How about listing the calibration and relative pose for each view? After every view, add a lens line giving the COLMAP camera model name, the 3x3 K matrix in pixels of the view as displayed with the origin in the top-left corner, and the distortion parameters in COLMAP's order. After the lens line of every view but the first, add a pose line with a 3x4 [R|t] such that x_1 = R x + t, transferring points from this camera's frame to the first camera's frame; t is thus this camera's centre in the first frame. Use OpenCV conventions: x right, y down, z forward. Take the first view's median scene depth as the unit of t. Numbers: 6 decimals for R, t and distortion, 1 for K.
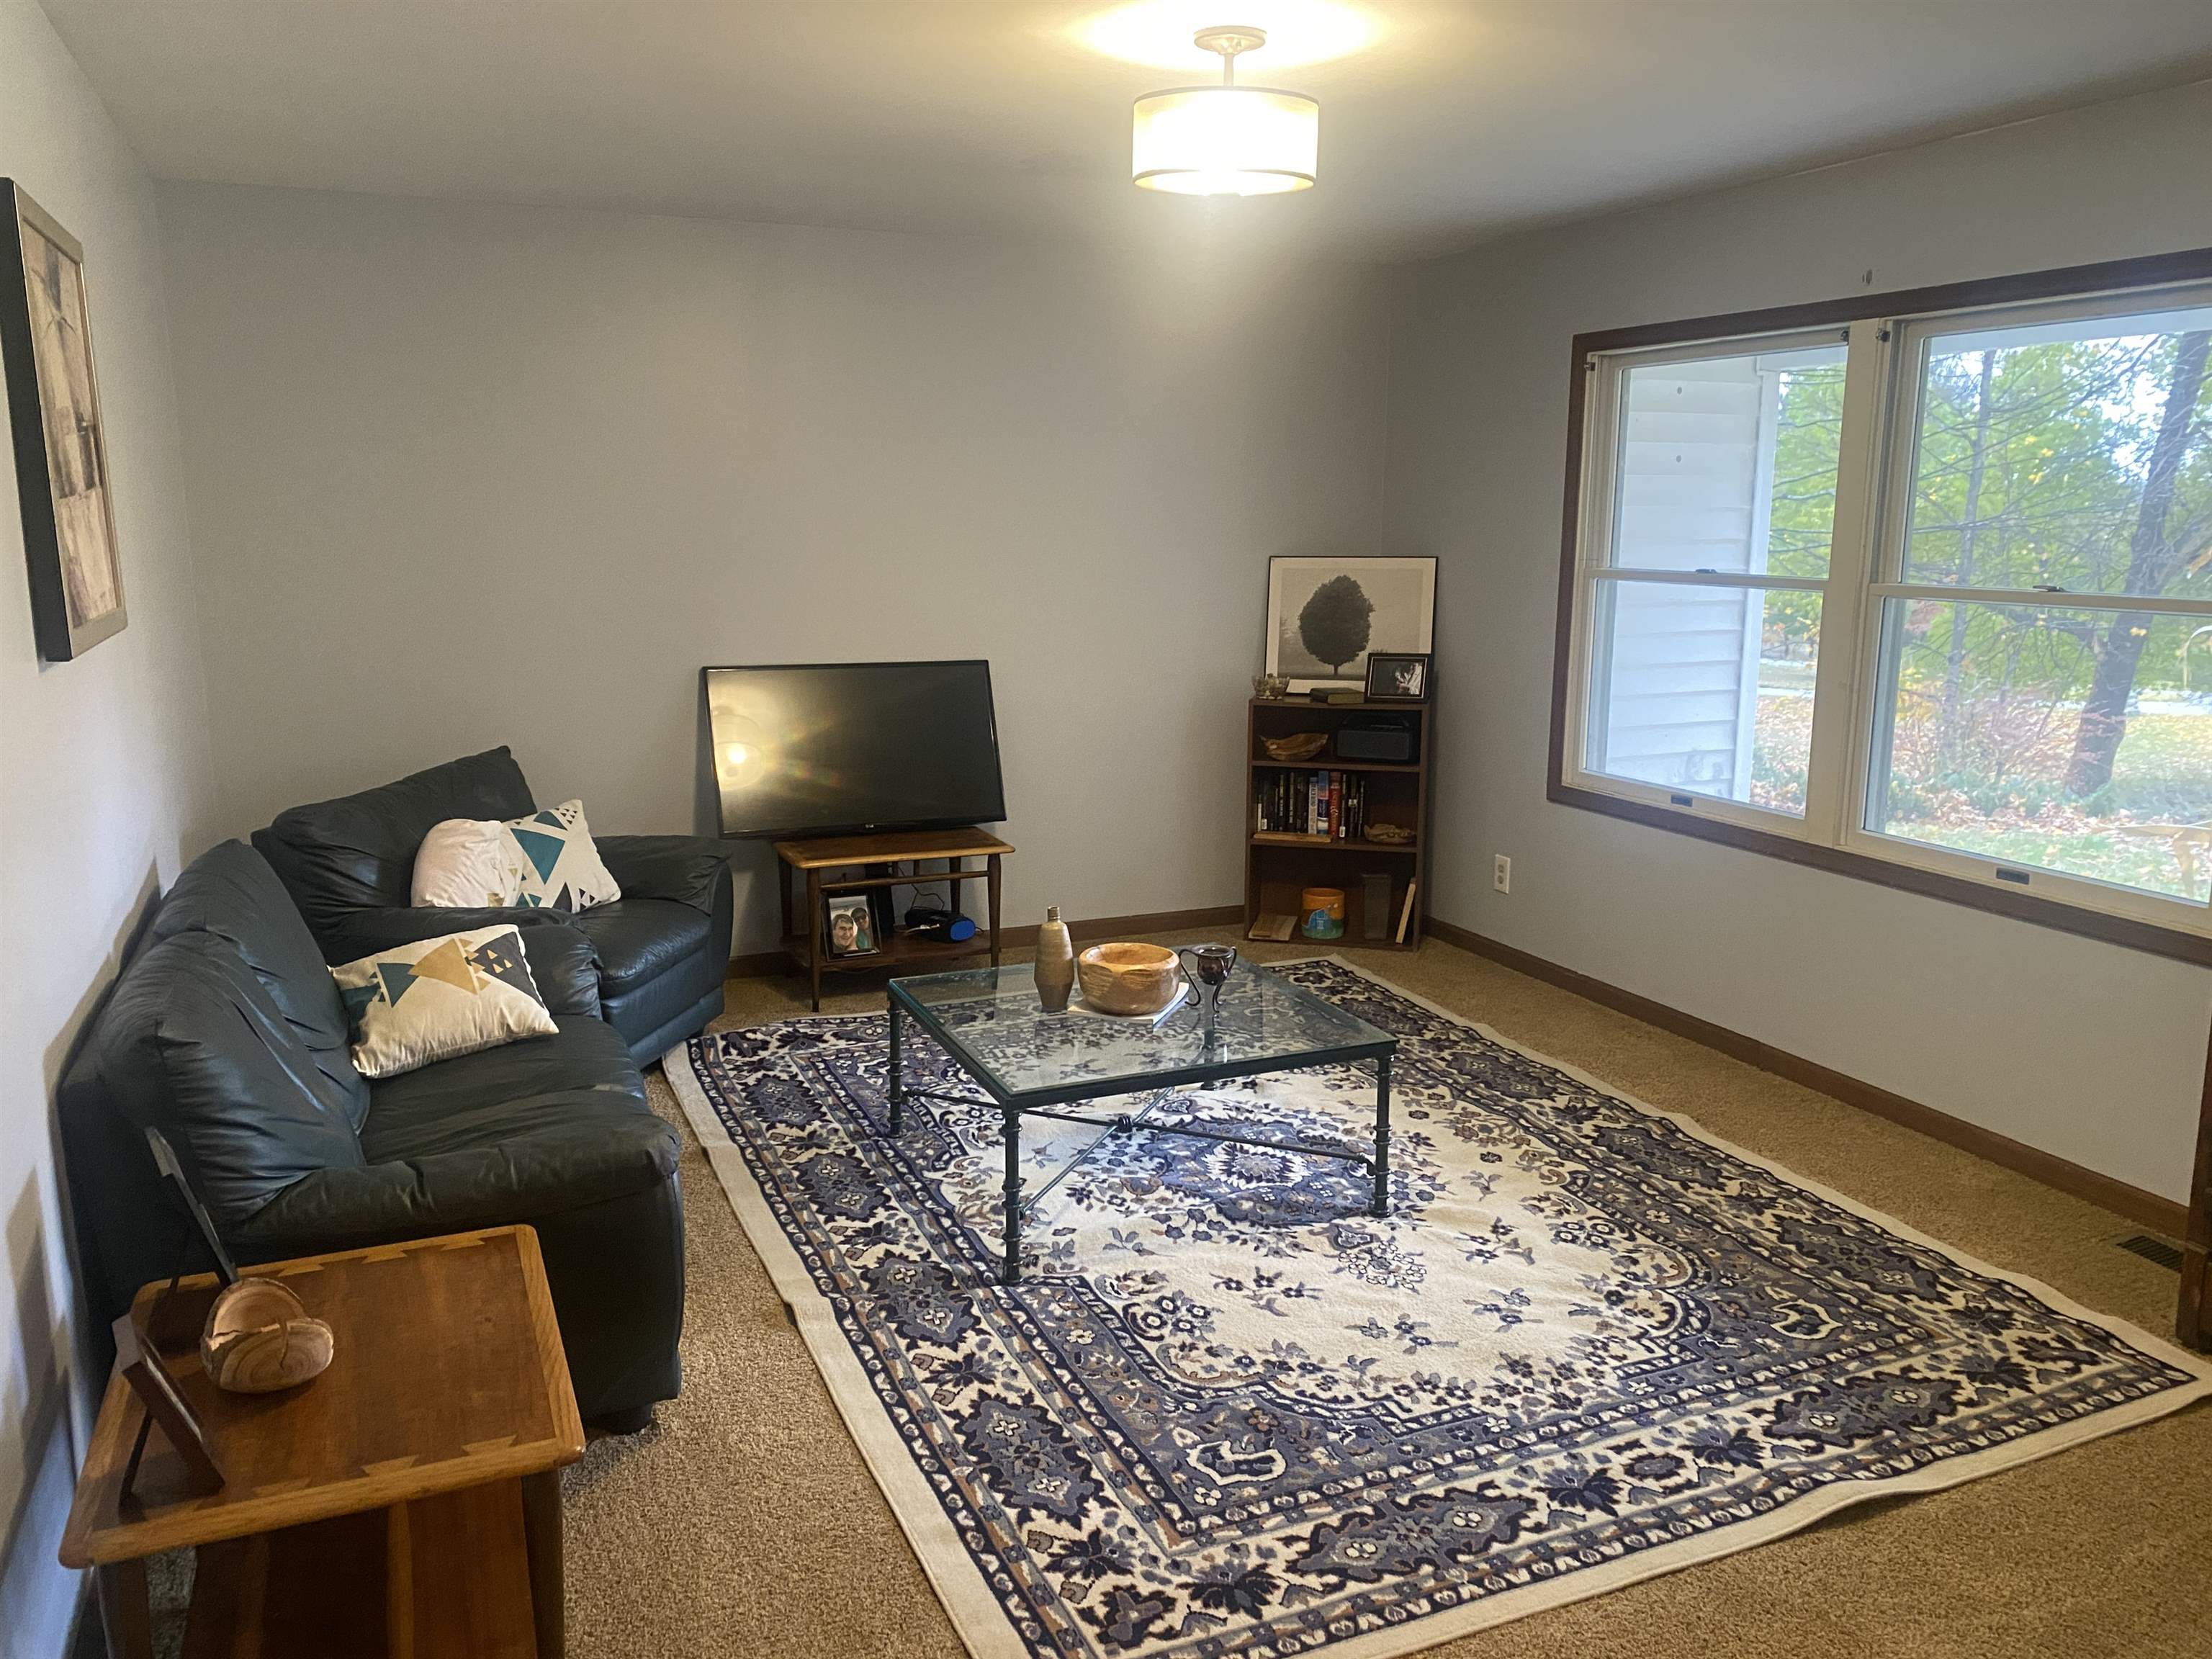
lens RADIAL K [[1669.0, 0, 1108.4], [0, 1669.0, 820.9], [0, 0, 1]] dist [0.134115, -0.266822]
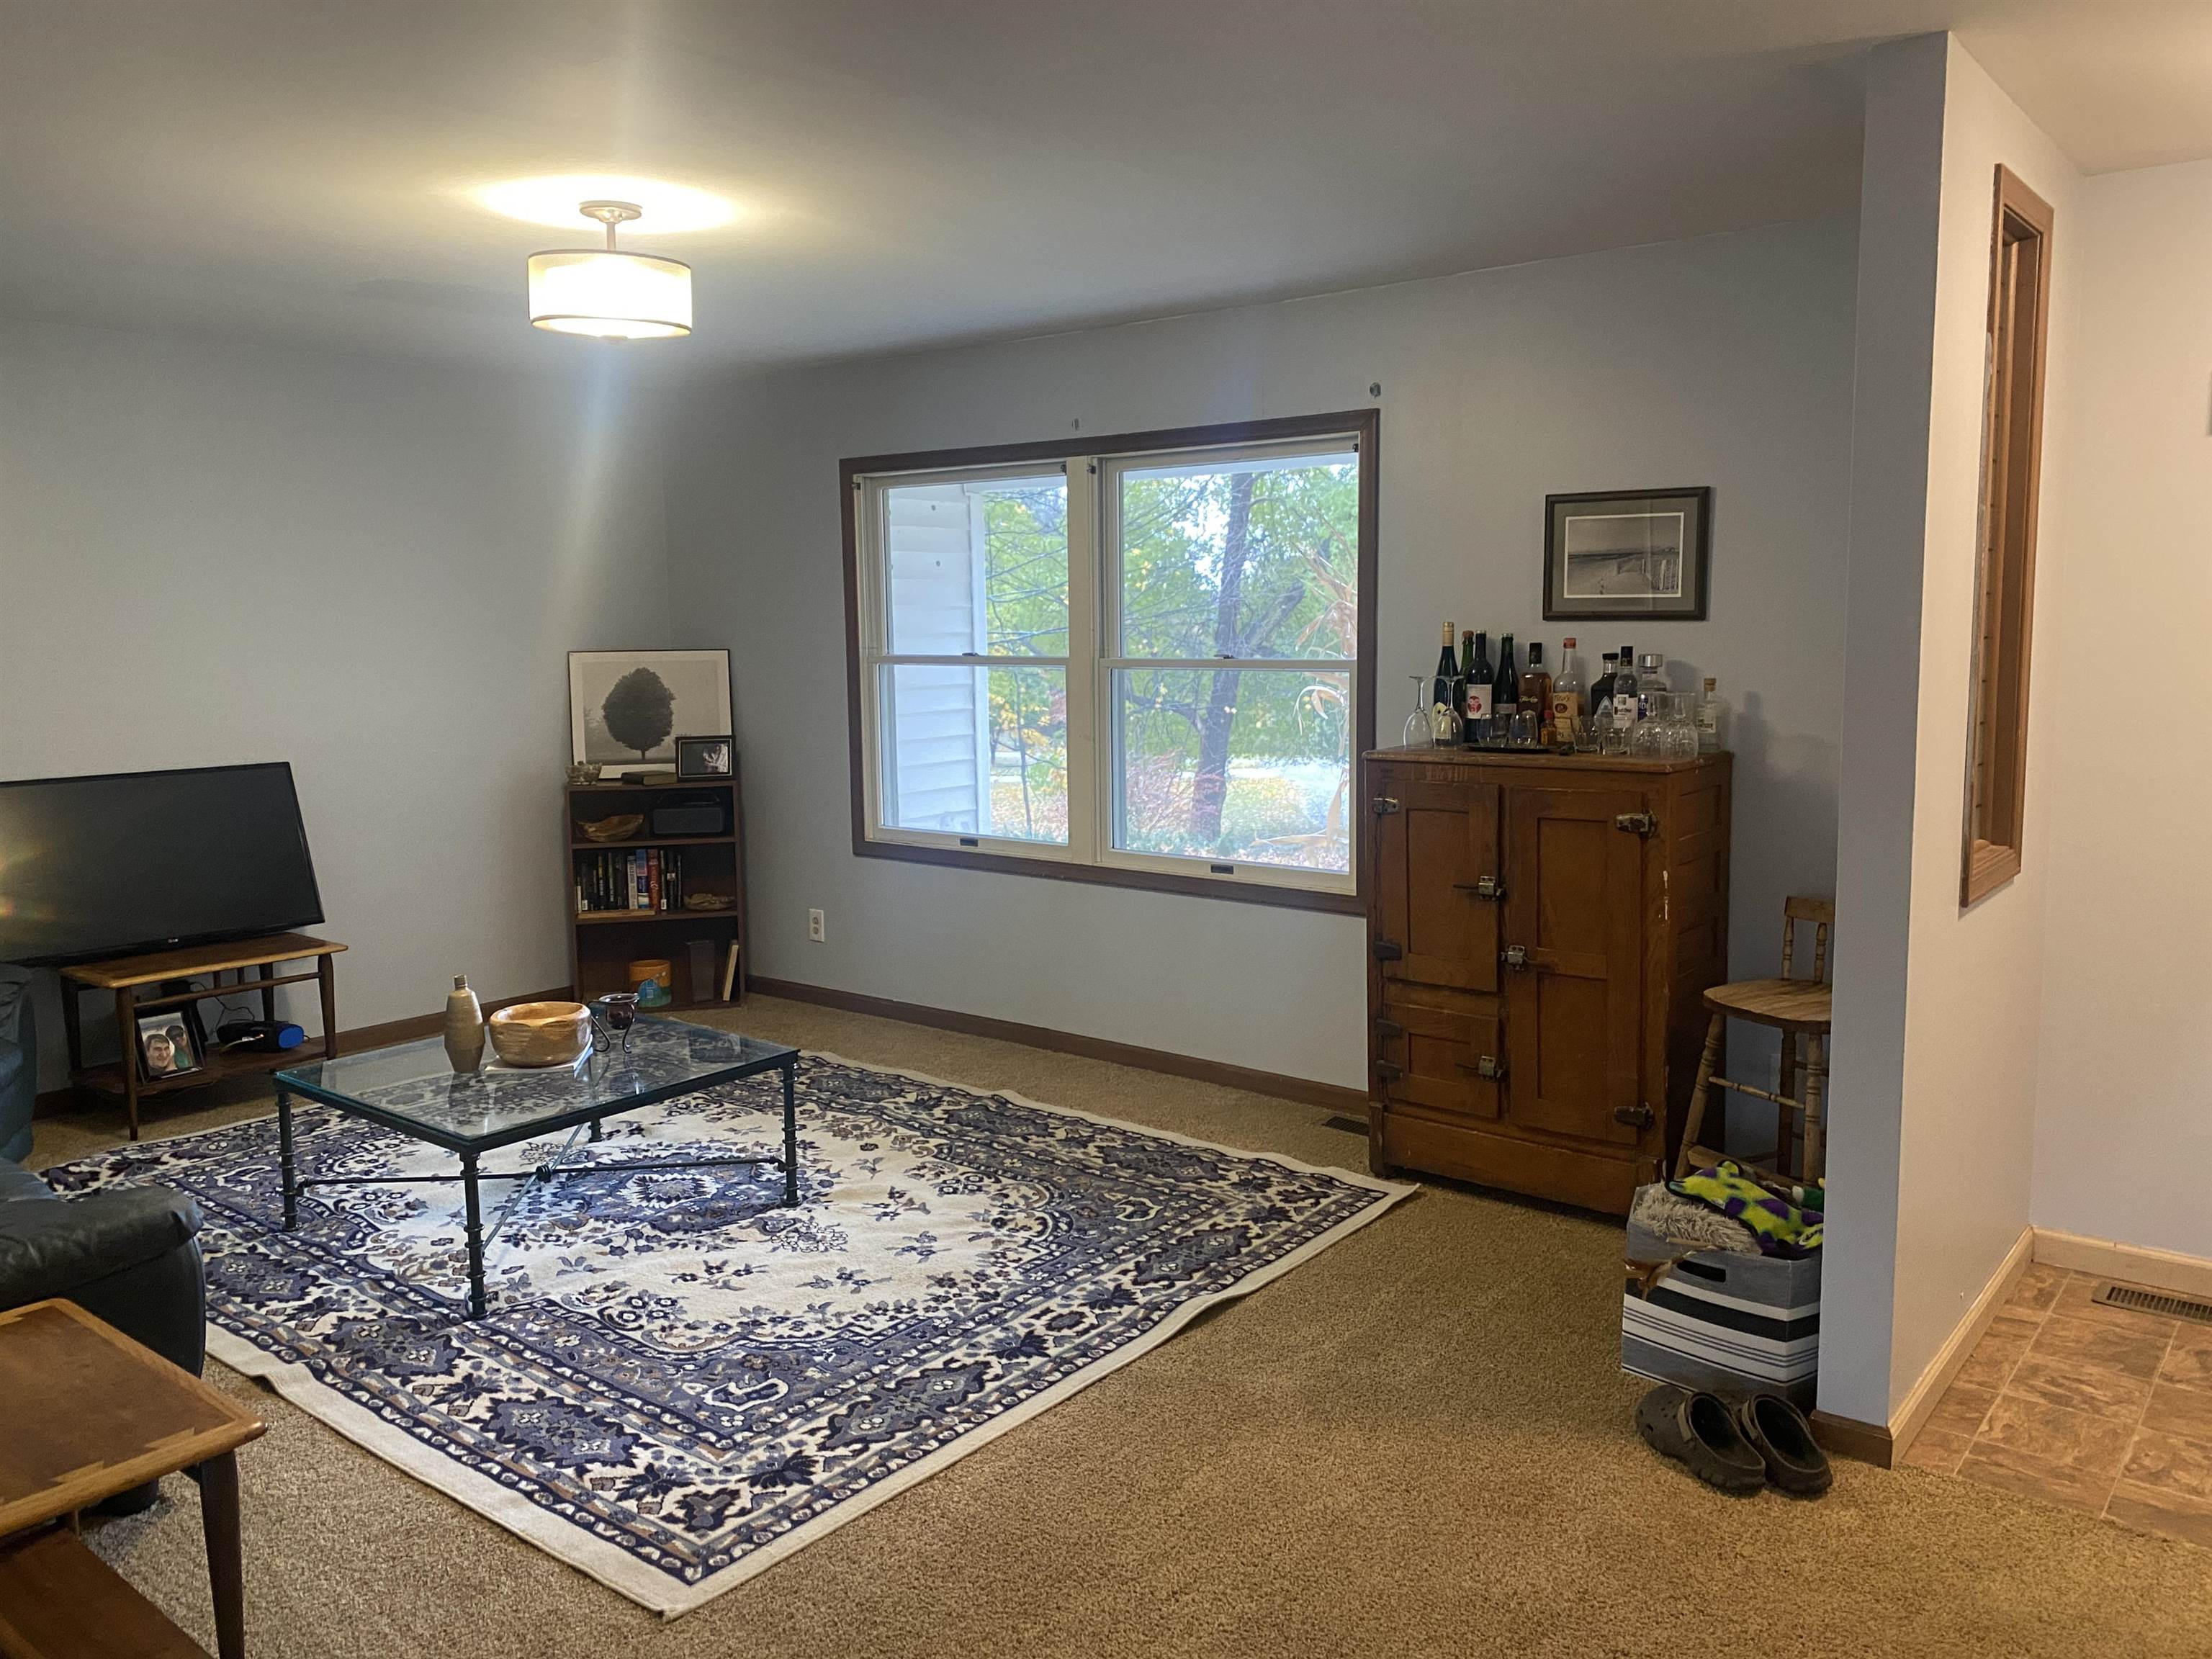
lens RADIAL K [[1677.3, 0, 1106.1], [0, 1677.3, 792.8], [0, 0, 1]] dist [-0.012236, -0.005634]
pose [[0.885341, -0.063623, 0.460569, -0.195785], [0.101073, 0.993240, -0.057084, 0.050606], [-0.453823, 0.097089, 0.885787, -0.171366]]
